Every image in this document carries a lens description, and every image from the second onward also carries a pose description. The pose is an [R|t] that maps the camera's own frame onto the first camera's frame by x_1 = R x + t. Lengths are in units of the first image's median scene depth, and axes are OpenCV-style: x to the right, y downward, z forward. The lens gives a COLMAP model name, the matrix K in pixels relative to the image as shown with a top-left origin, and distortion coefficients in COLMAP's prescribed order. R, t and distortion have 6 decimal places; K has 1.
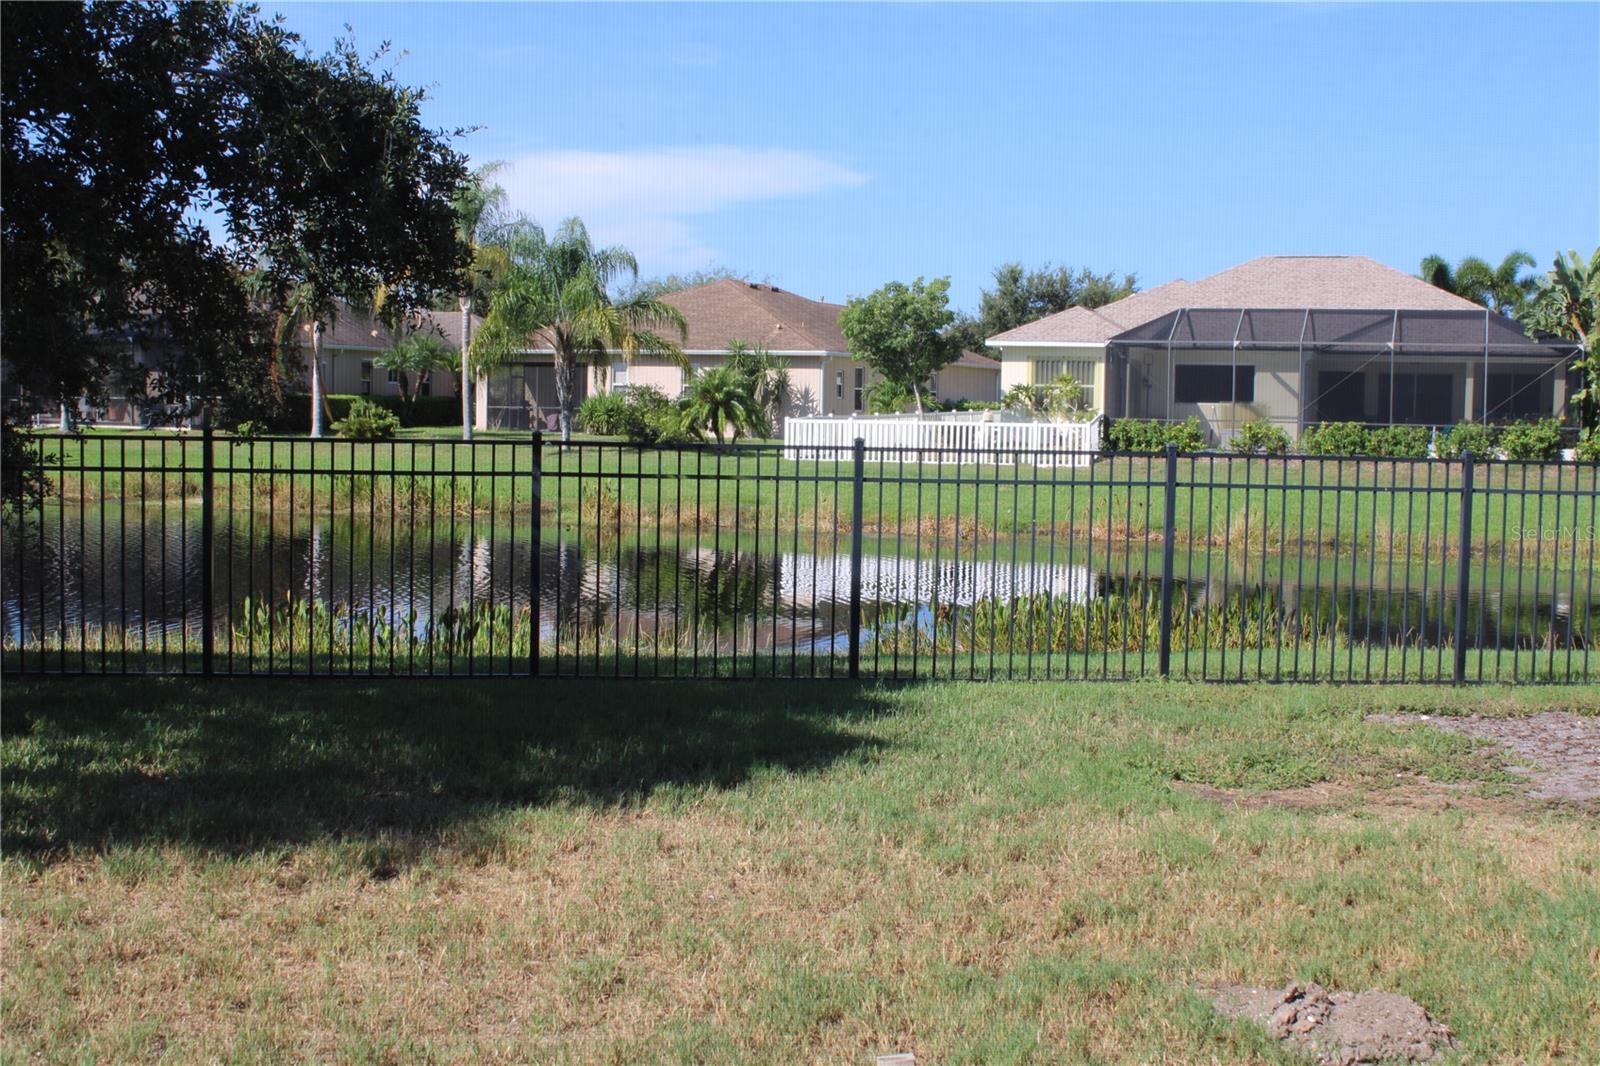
lens RADIAL K [[2570.3, 0, 798.4], [0, 2570.3, 534.4], [0, 0, 1]] dist [-0.109223, 0.000000]
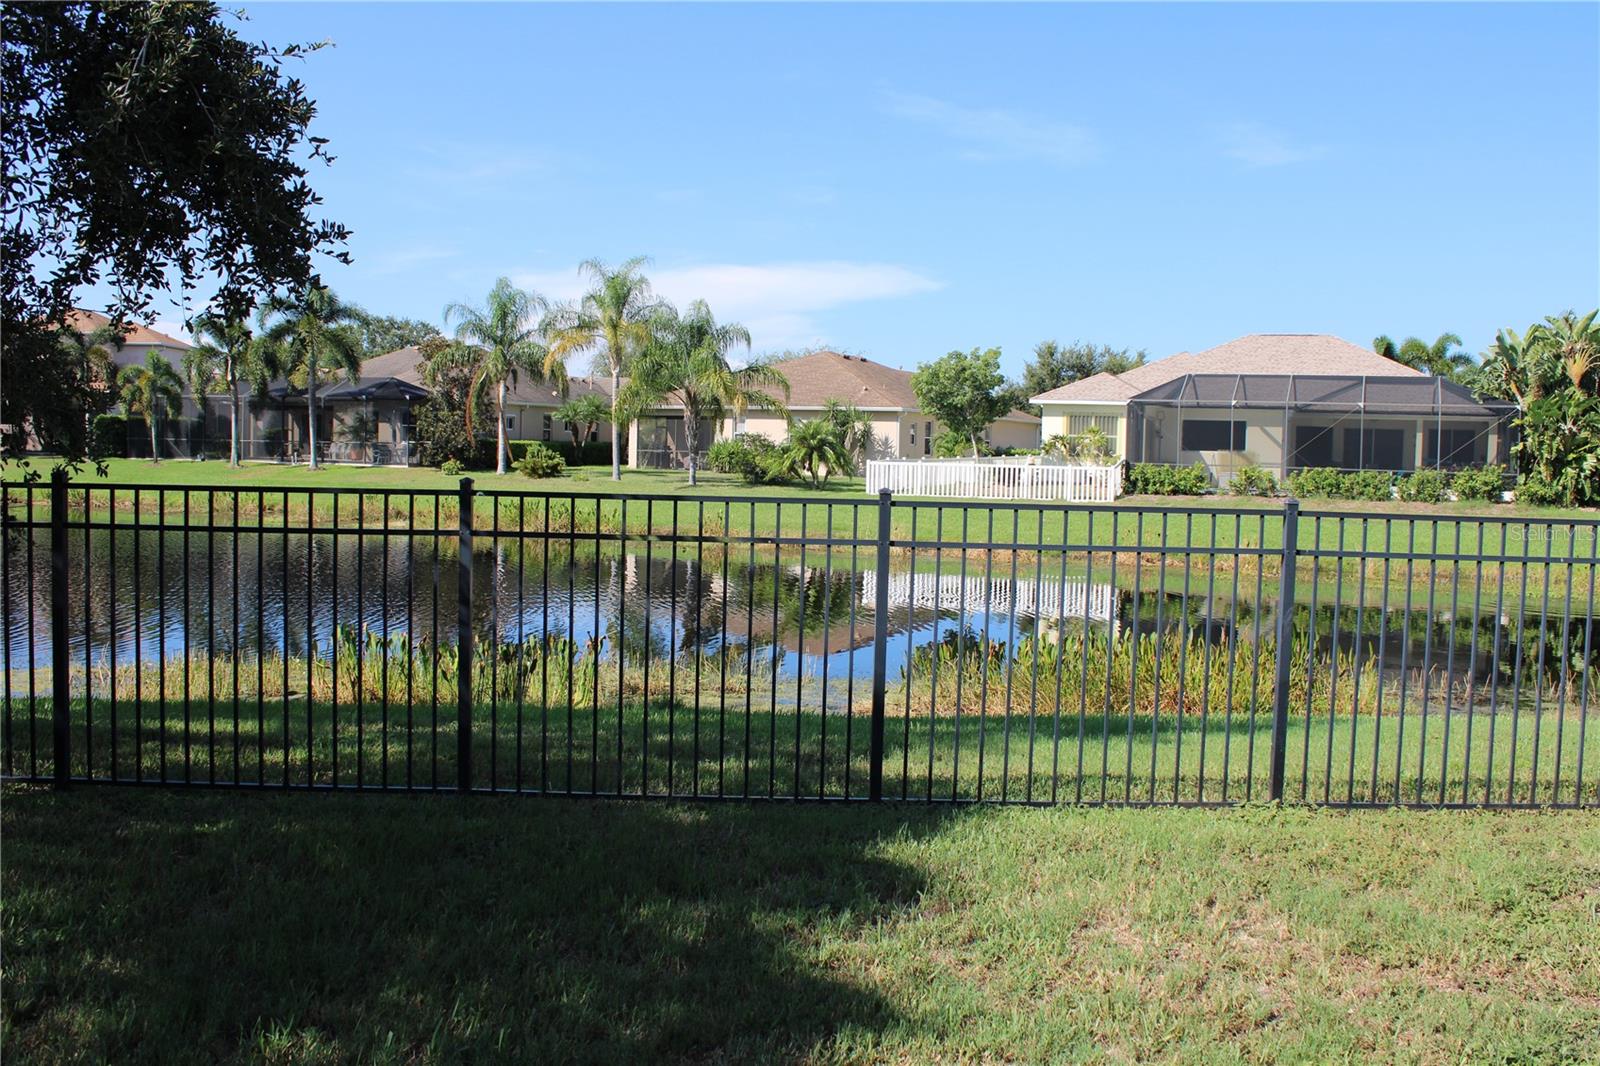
lens RADIAL K [[1359.8, 0, 806.1], [0, 1359.8, 529.8], [0, 0, 1]] dist [-0.126247, 0.076911]
pose [[0.996788, 0.010308, -0.079421, 0.017959], [-0.009631, 0.999914, 0.008910, -0.017218], [0.079506, -0.008117, 0.996801, 0.338822]]
